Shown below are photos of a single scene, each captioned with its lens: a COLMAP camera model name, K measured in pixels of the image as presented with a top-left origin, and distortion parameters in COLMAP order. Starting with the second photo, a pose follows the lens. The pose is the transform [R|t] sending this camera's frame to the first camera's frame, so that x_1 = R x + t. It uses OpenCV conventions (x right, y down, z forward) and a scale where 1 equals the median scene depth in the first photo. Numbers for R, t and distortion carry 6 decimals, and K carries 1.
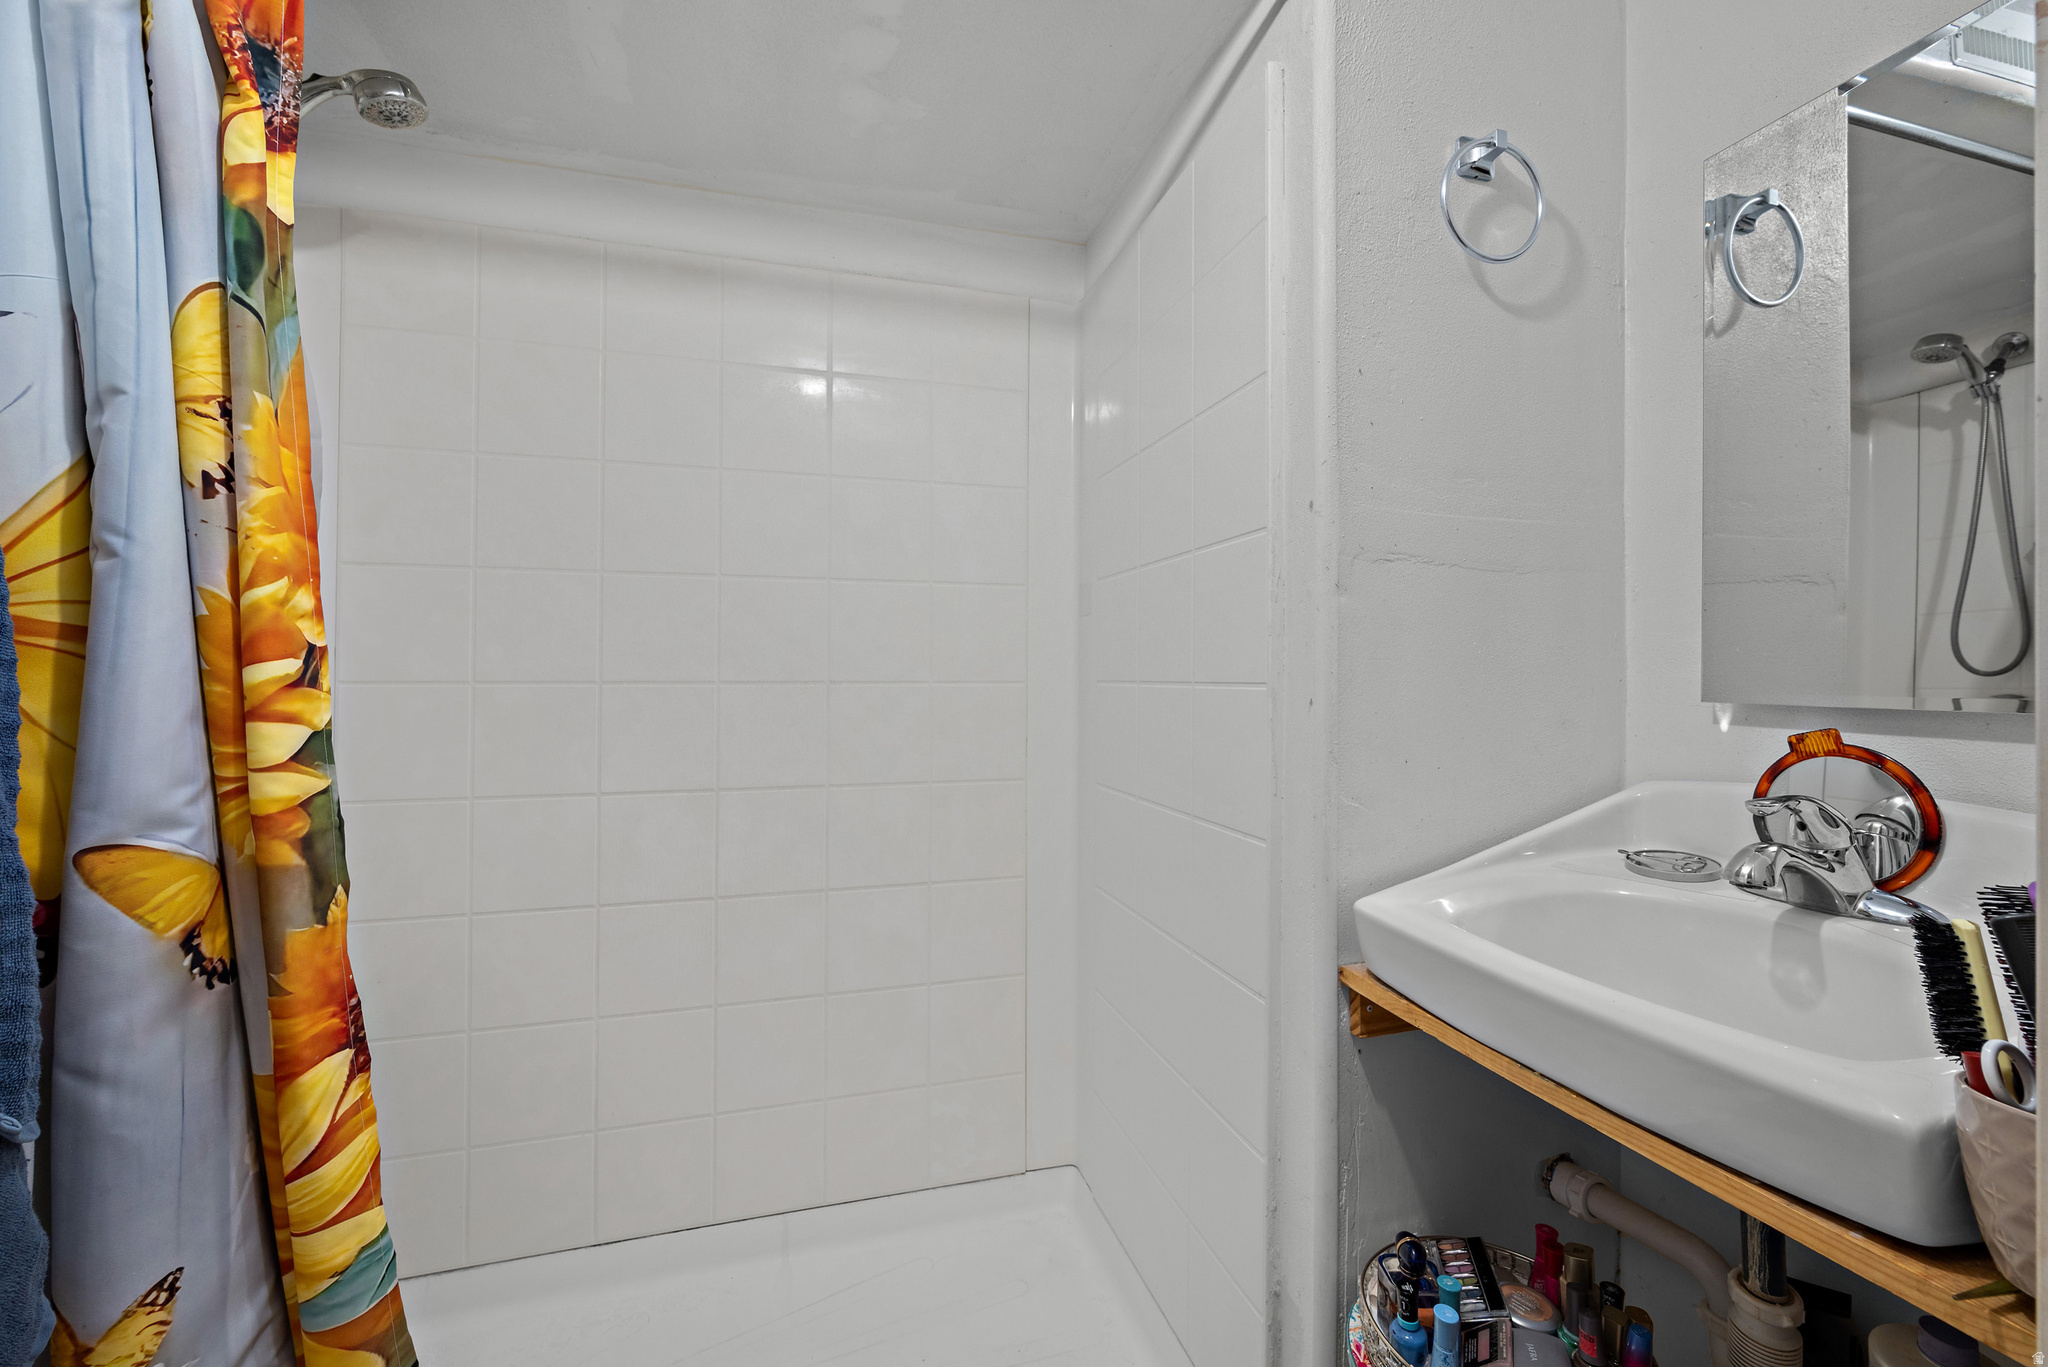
lens RADIAL K [[827.3, 0, 1024.2], [0, 827.3, 669.7], [0, 0, 1]] dist [-0.003142, 0.000456]
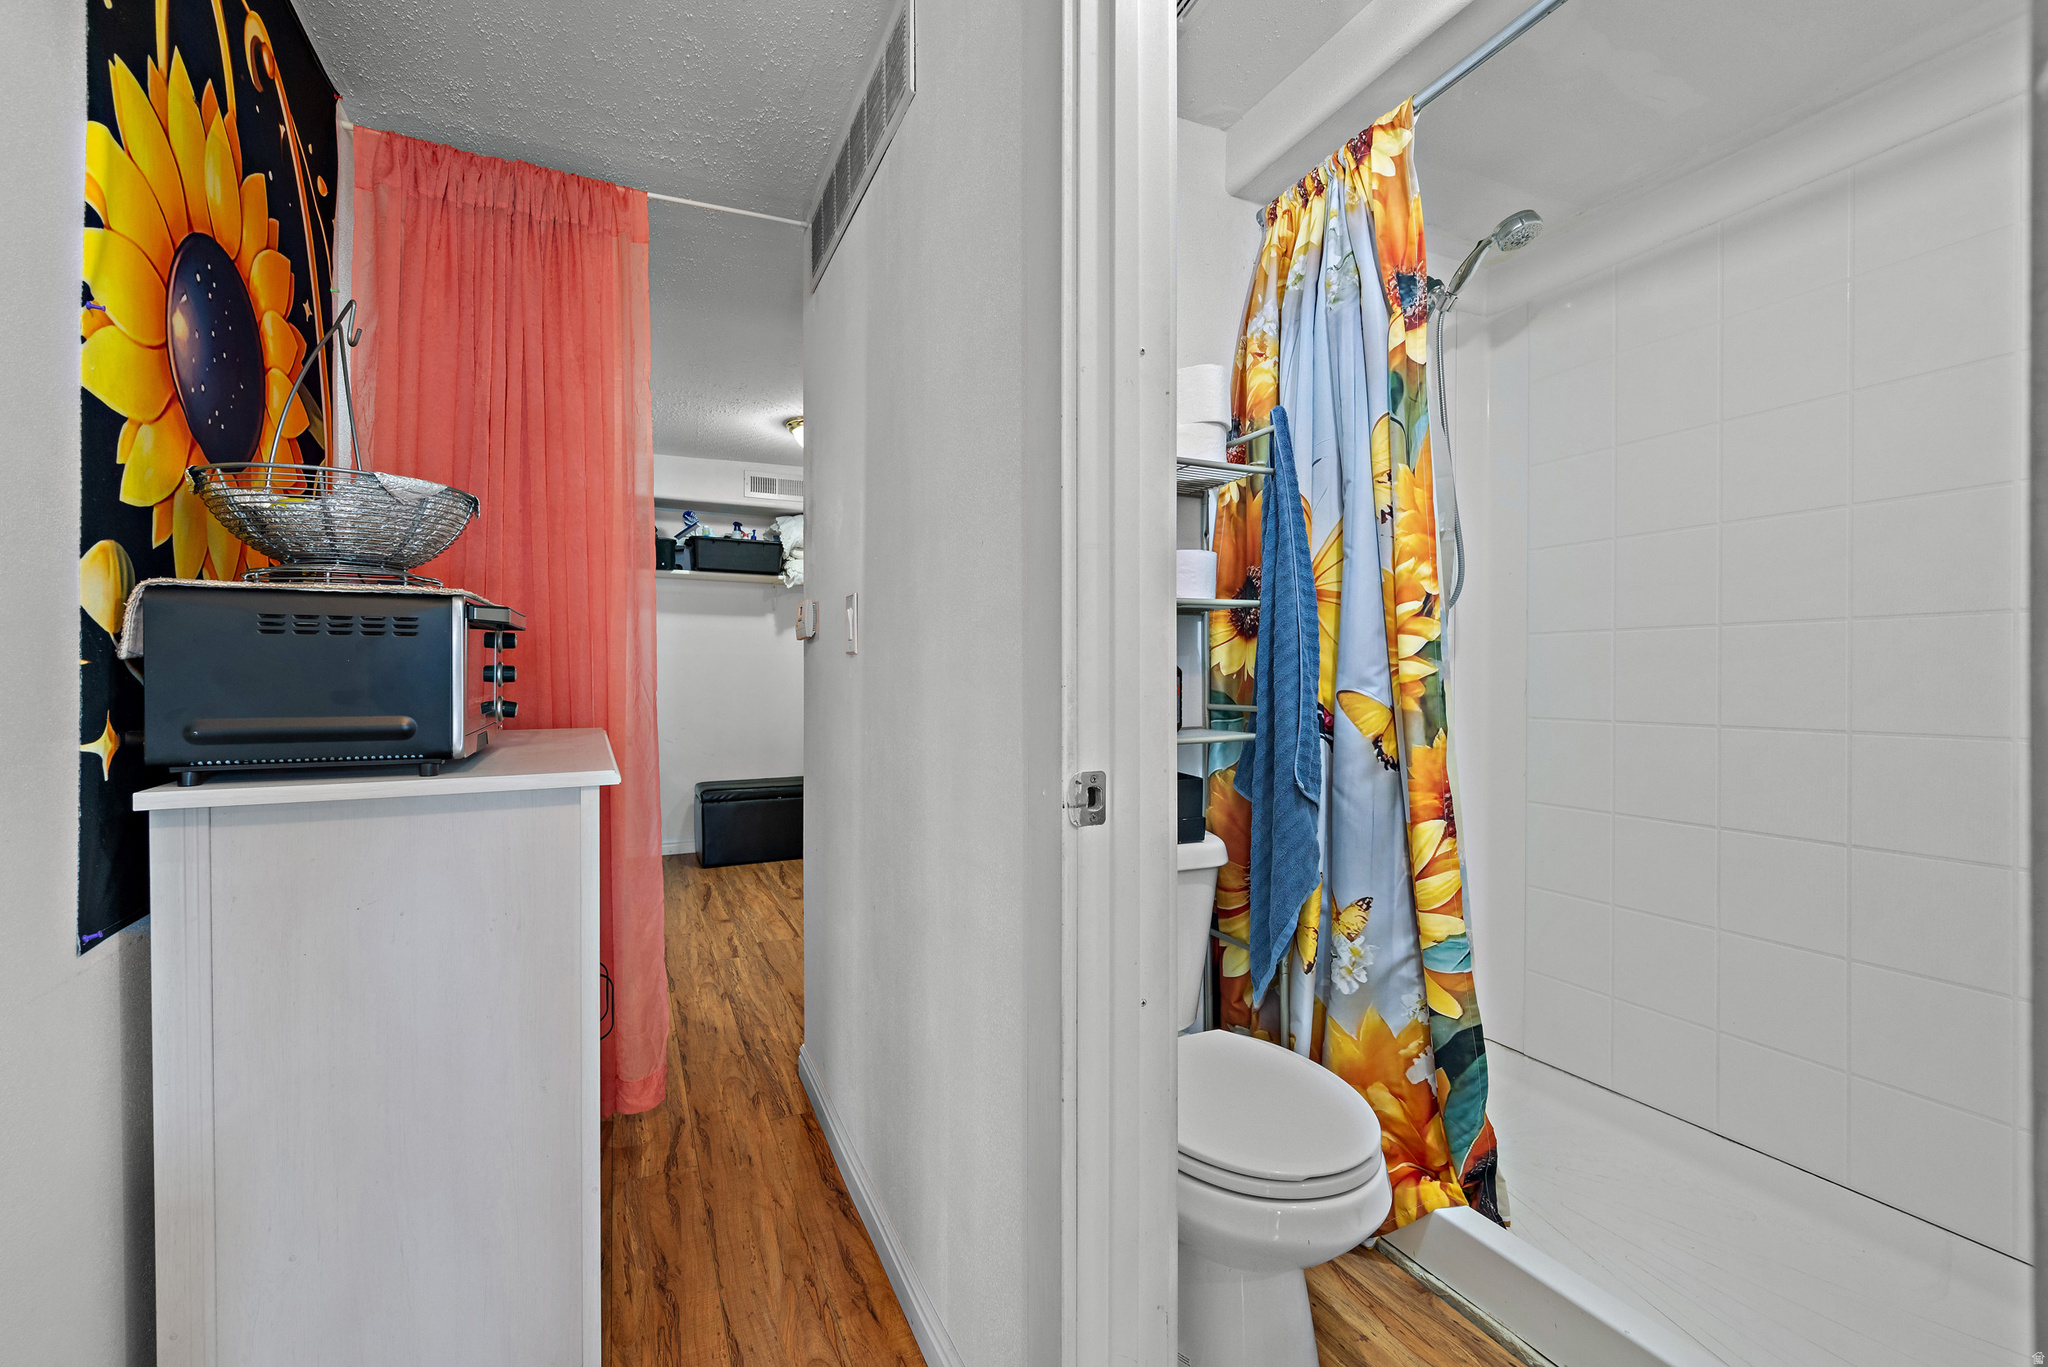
lens RADIAL K [[866.1, 0, 1029.6], [0, 866.1, 679.7], [0, 0, 1]] dist [-0.004062, 0.000258]
pose [[0.174909, 0.001800, -0.984583, 0.893532], [0.006679, 0.999973, 0.003015, 0.154134], [0.984562, -0.007103, 0.174892, -0.205596]]
